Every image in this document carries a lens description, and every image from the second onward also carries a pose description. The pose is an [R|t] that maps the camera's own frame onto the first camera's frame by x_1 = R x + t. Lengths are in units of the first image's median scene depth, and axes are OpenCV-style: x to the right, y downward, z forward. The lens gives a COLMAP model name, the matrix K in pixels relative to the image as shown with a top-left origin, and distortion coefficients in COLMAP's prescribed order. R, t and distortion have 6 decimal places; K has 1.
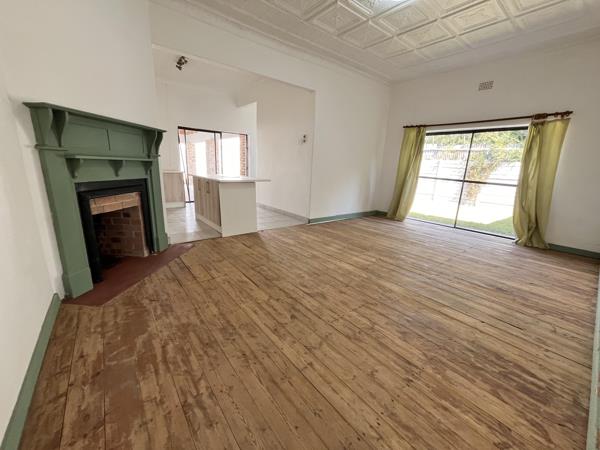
lens RADIAL K [[242.1, 0, 298.1], [0, 242.1, 223.4], [0, 0, 1]] dist [0.002226, -0.000731]
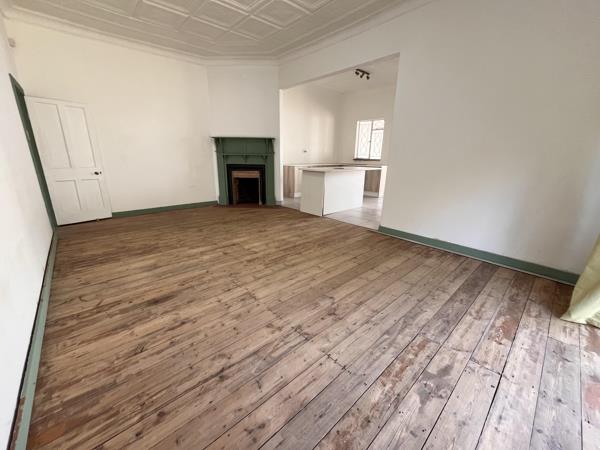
lens RADIAL K [[242.1, 0, 298.1], [0, 242.1, 224.8], [0, 0, 1]] dist [0.002226, -0.000731]
pose [[0.059187, 0.241574, -0.968576, 1.318383], [-0.246604, 0.943742, 0.220311, -0.215051], [0.967307, 0.225815, 0.115430, 1.101266]]
